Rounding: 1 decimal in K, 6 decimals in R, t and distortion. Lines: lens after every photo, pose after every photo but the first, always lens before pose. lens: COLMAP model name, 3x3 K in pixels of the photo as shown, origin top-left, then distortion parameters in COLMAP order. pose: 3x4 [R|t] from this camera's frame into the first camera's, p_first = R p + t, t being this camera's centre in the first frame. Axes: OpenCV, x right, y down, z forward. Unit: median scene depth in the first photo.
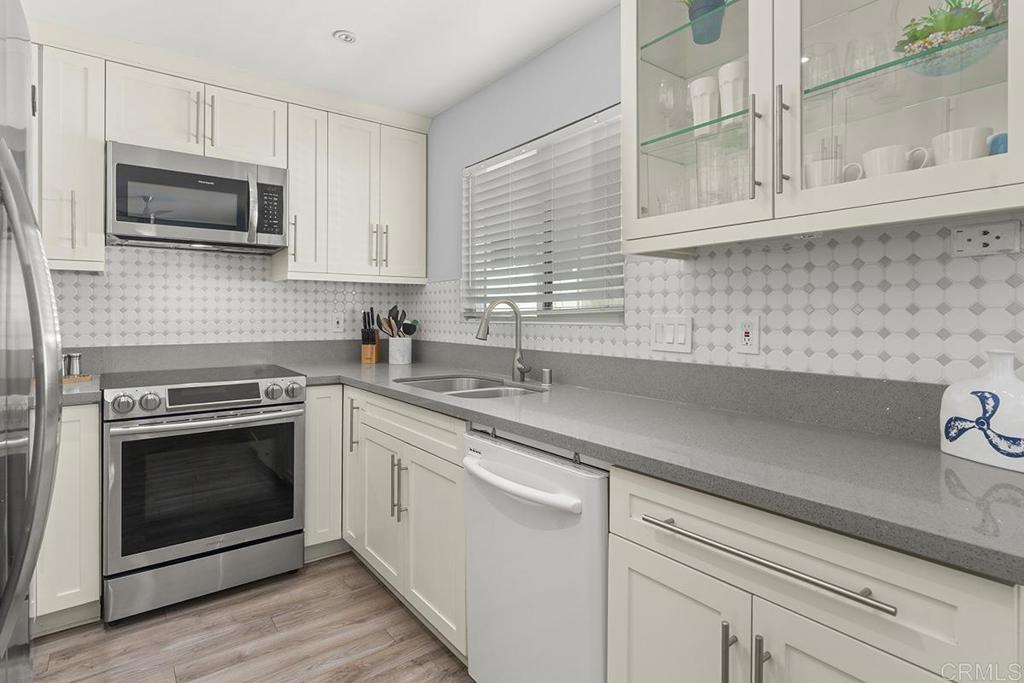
lens RADIAL K [[524.6, 0, 507.3], [0, 524.6, 313.2], [0, 0, 1]] dist [0.000463, 0.001488]
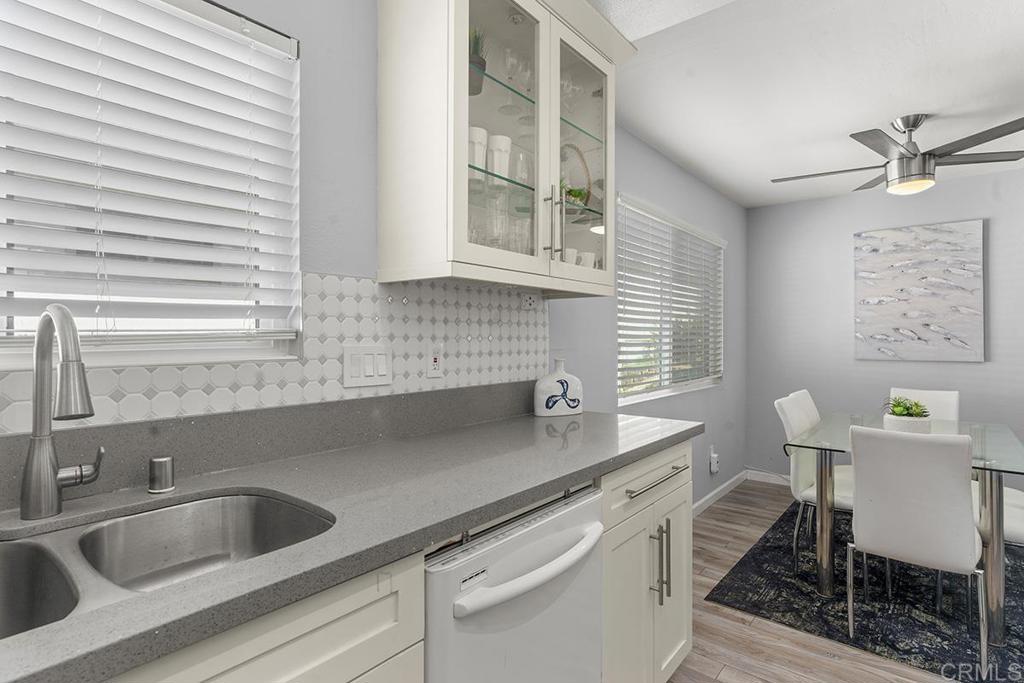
lens RADIAL K [[517.4, 0, 510.7], [0, 517.4, 333.8], [0, 0, 1]] dist [-0.001008, 0.000846]
pose [[-0.234087, 0.004530, 0.972205, -0.458816], [-0.004015, 0.999976, -0.005626, -0.007065], [-0.972207, -0.005220, -0.234063, 0.780733]]
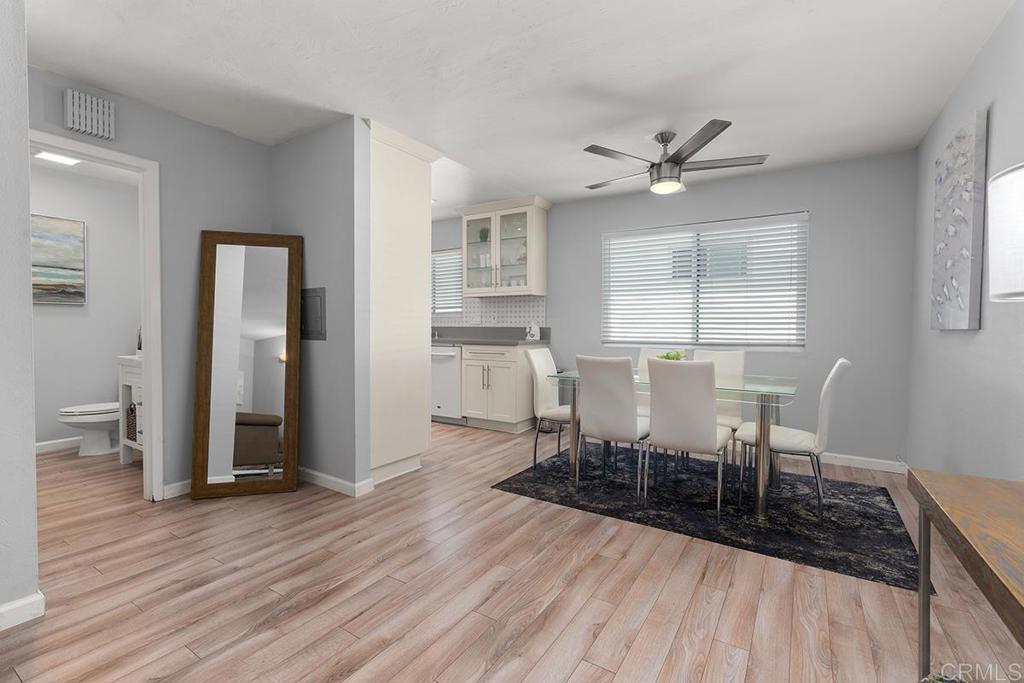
lens RADIAL K [[459.9, 0, 512.0], [0, 459.9, 341.5], [0, 0, 1]] dist [-0.001724, -0.000278]
pose [[0.936029, -0.010941, 0.351753, -0.439866], [-0.002854, 0.999248, 0.038676, 0.056137], [-0.351912, -0.037206, 0.935293, -1.589678]]
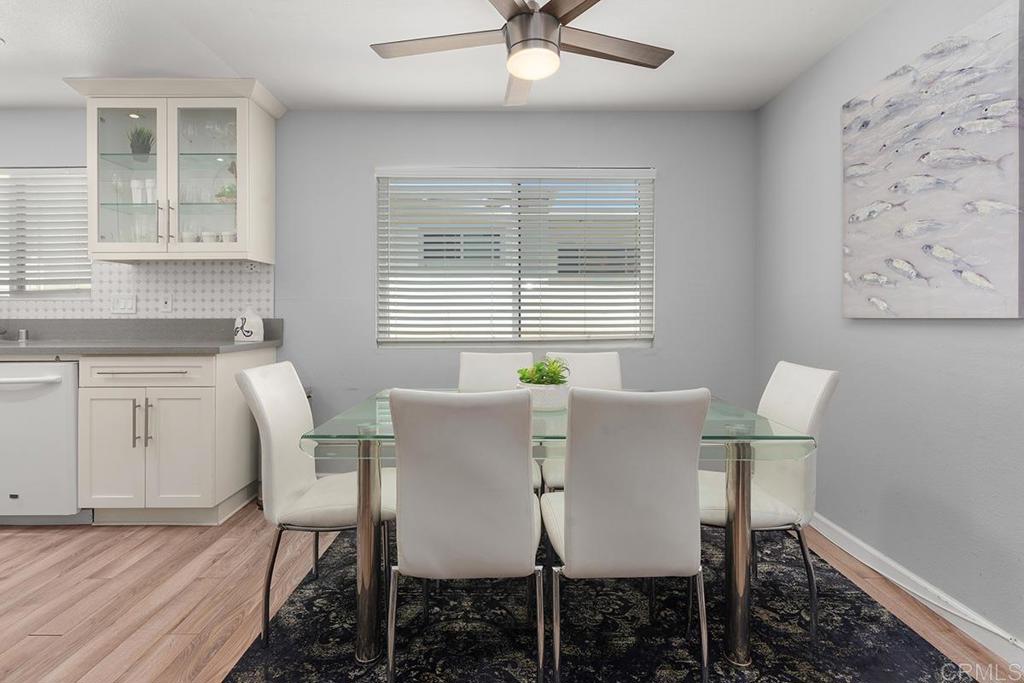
lens RADIAL K [[467.9, 0, 509.2], [0, 467.9, 314.4], [0, 0, 1]] dist [-0.002884, 0.000339]
pose [[0.596907, -0.001161, 0.802310, -0.159301], [-0.000081, 0.999999, 0.001507, 0.059707], [-0.802310, -0.000964, 0.596906, -0.867228]]
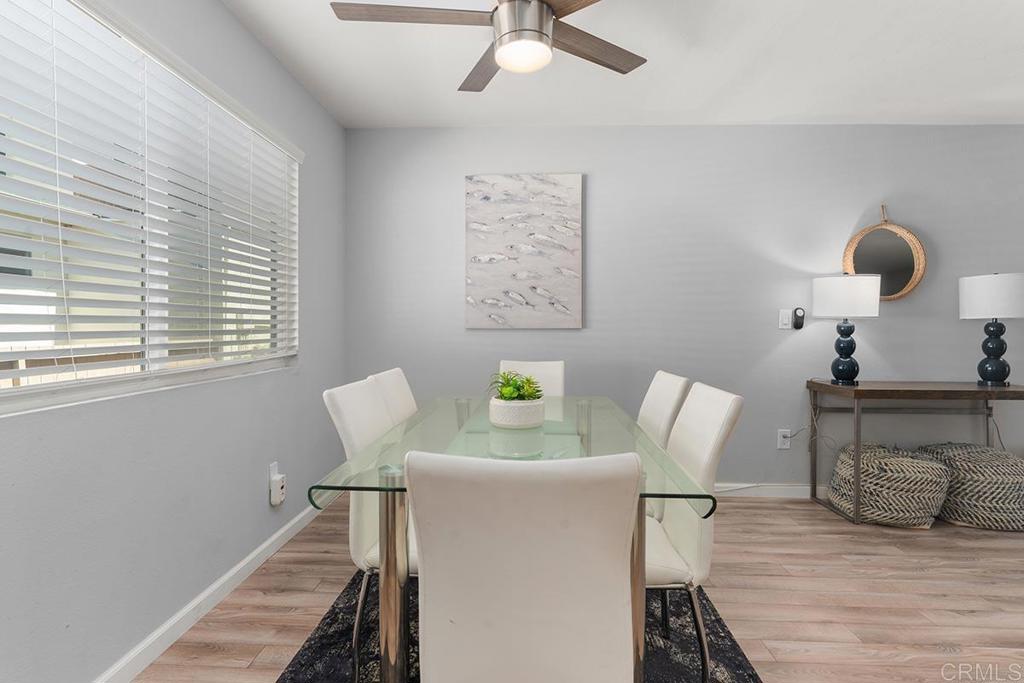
lens RADIAL K [[494.6, 0, 509.7], [0, 494.6, 337.8], [0, 0, 1]] dist [0.001566, 0.001491]
pose [[-0.772632, -0.020350, 0.634528, 0.019652], [-0.005804, 0.999671, 0.024993, 0.058519], [-0.634827, 0.015628, -0.772496, 0.202394]]
